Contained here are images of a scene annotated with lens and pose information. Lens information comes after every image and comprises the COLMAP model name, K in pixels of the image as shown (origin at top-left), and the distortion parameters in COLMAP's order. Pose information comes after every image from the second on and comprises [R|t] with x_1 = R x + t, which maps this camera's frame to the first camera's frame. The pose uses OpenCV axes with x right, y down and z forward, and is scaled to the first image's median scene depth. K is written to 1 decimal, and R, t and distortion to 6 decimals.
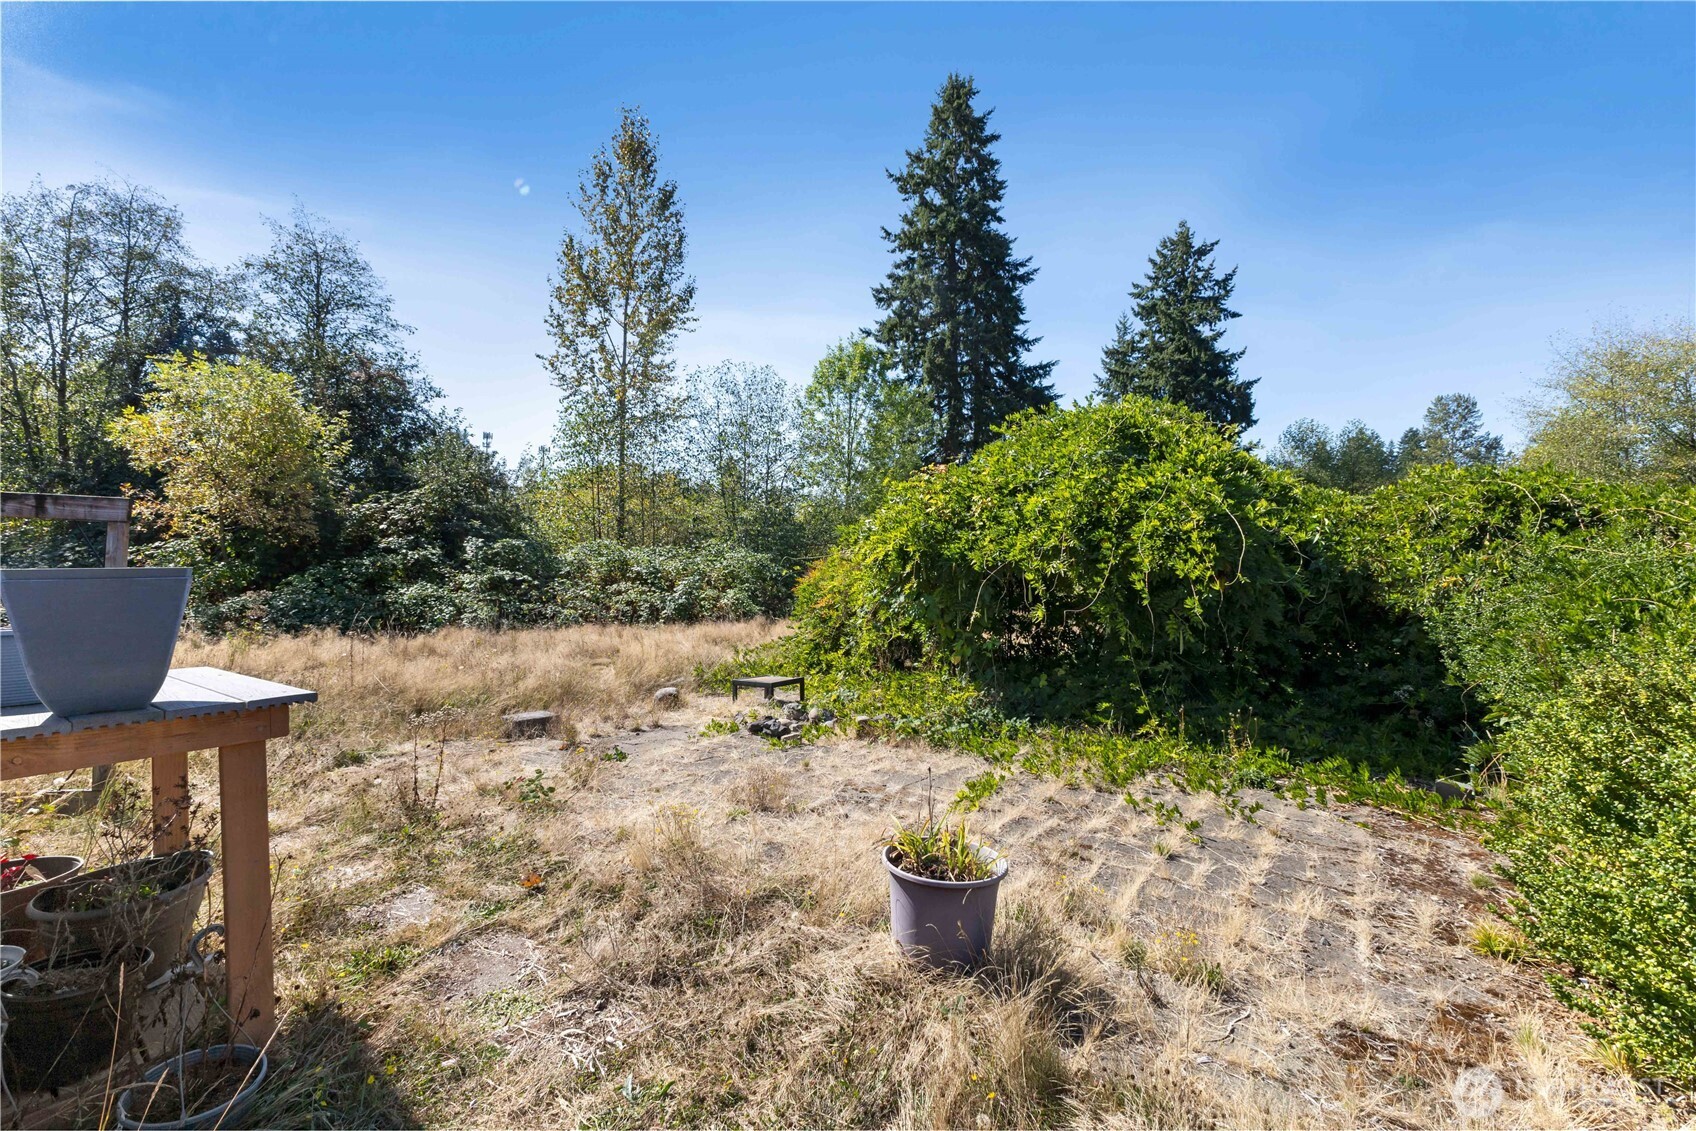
lens RADIAL K [[745.4, 0, 864.6], [0, 745.4, 554.4], [0, 0, 1]] dist [0.010215, -0.004222]
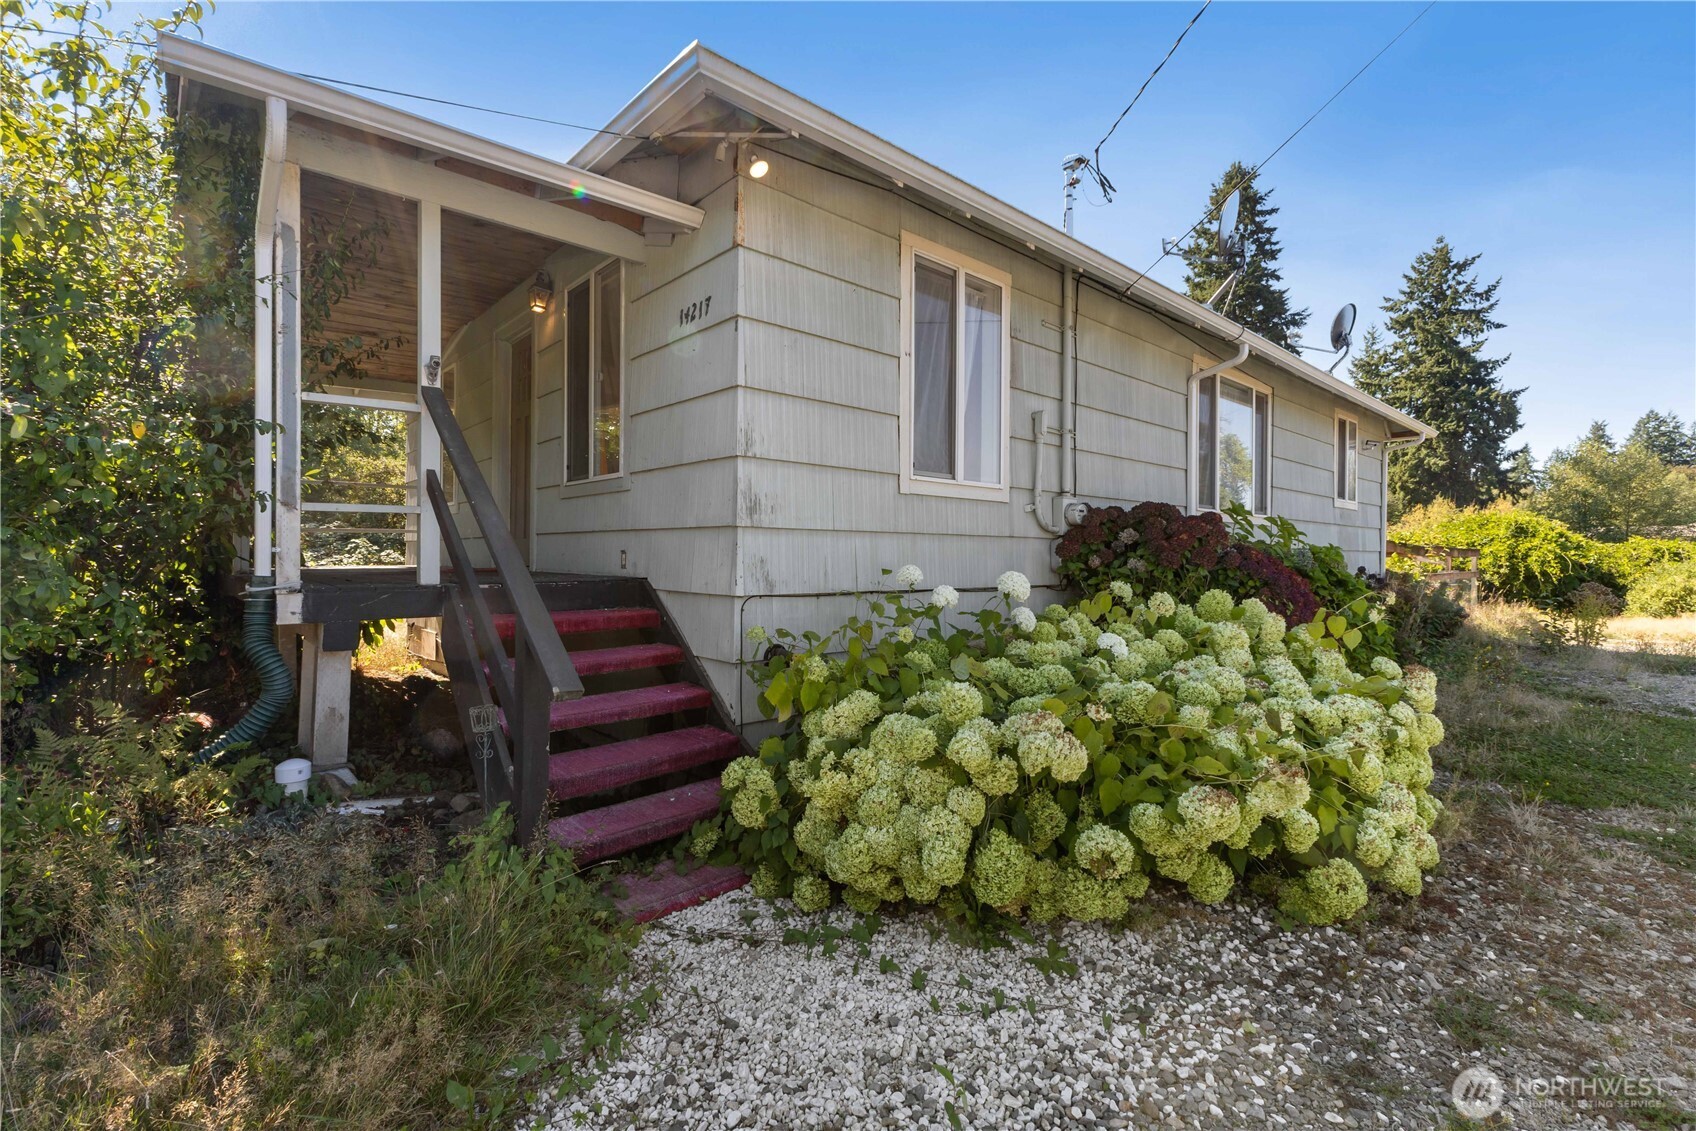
lens RADIAL K [[745.4, 0, 838.7], [0, 745.4, 552.2], [0, 0, 1]] dist [0.010215, -0.004222]
pose [[0.970772, 0.007406, -0.239888, -0.194863], [-0.005292, 0.999941, 0.009455, -0.008294], [0.239944, -0.007909, 0.970754, -0.320789]]
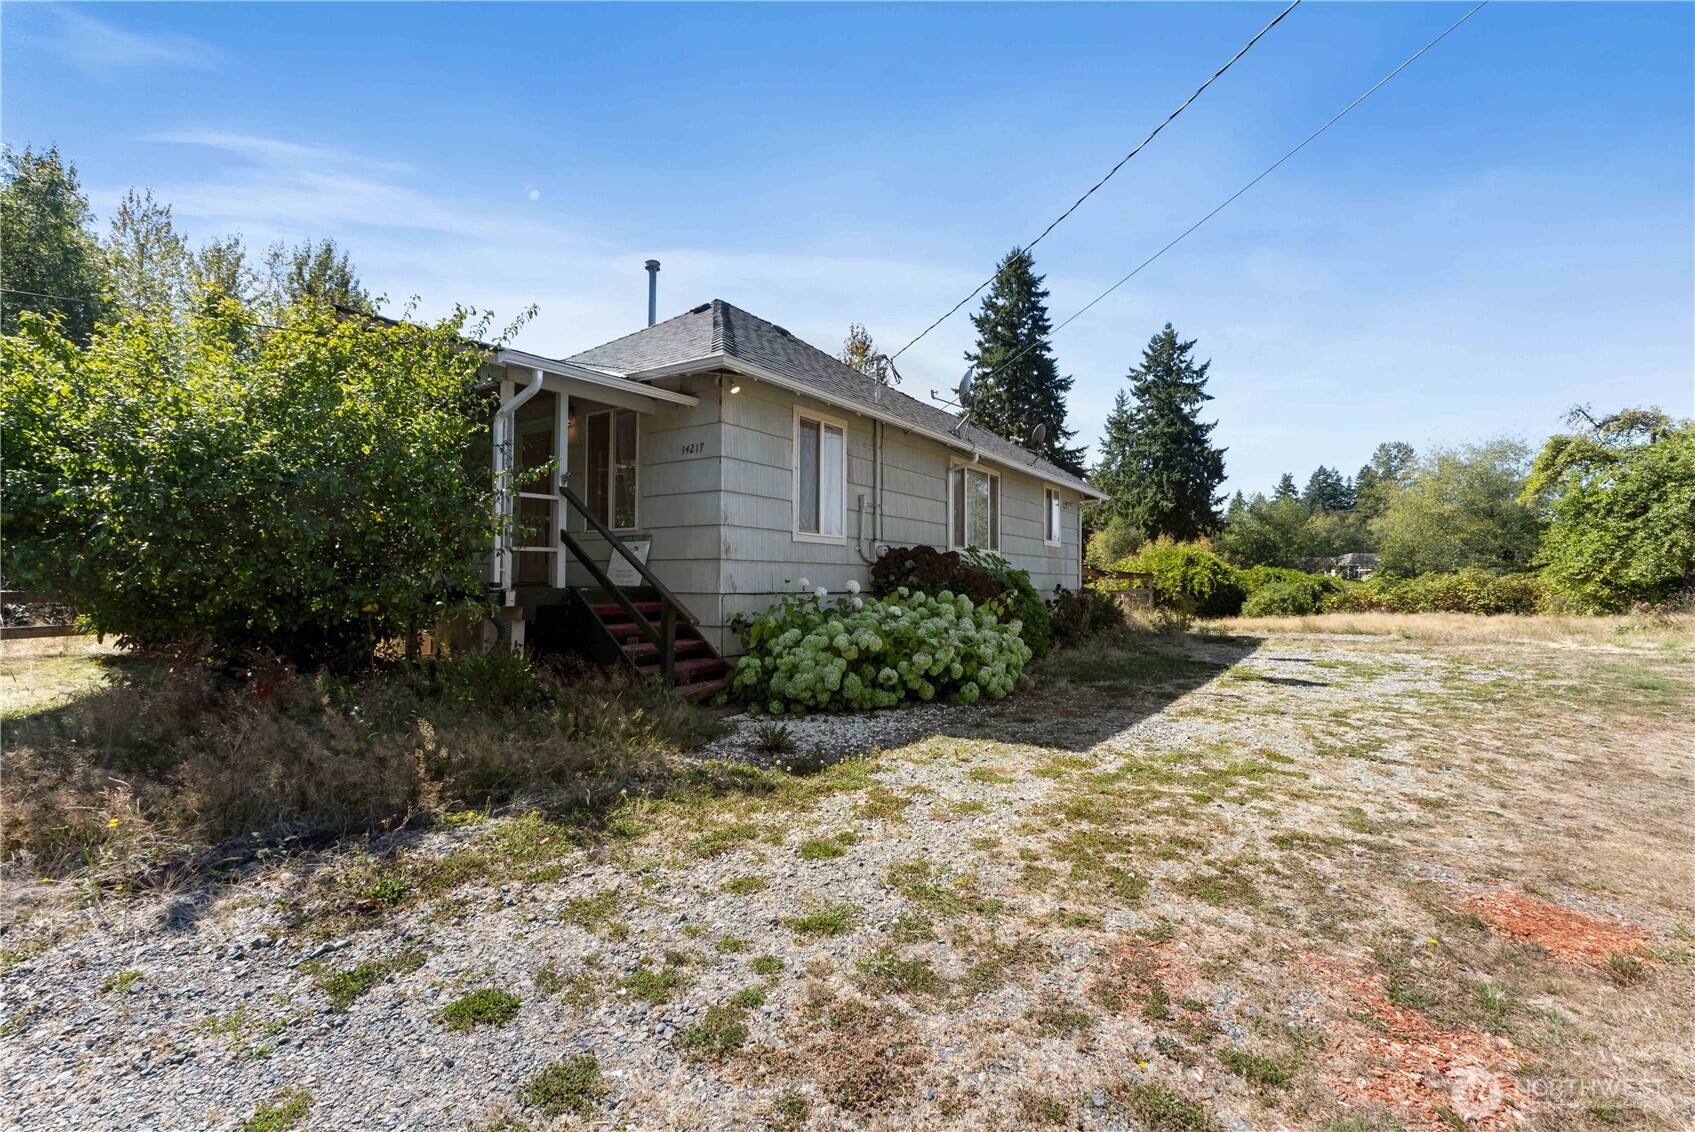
lens RADIAL K [[744.9, 0, 848.8], [0, 744.9, 550.8], [0, 0, 1]] dist [0.010215, -0.004222]
pose [[0.999945, 0.004771, 0.009292, -0.197724], [-0.004482, 0.999513, -0.030867, -0.007304], [-0.009434, 0.030824, 0.999480, -0.394487]]
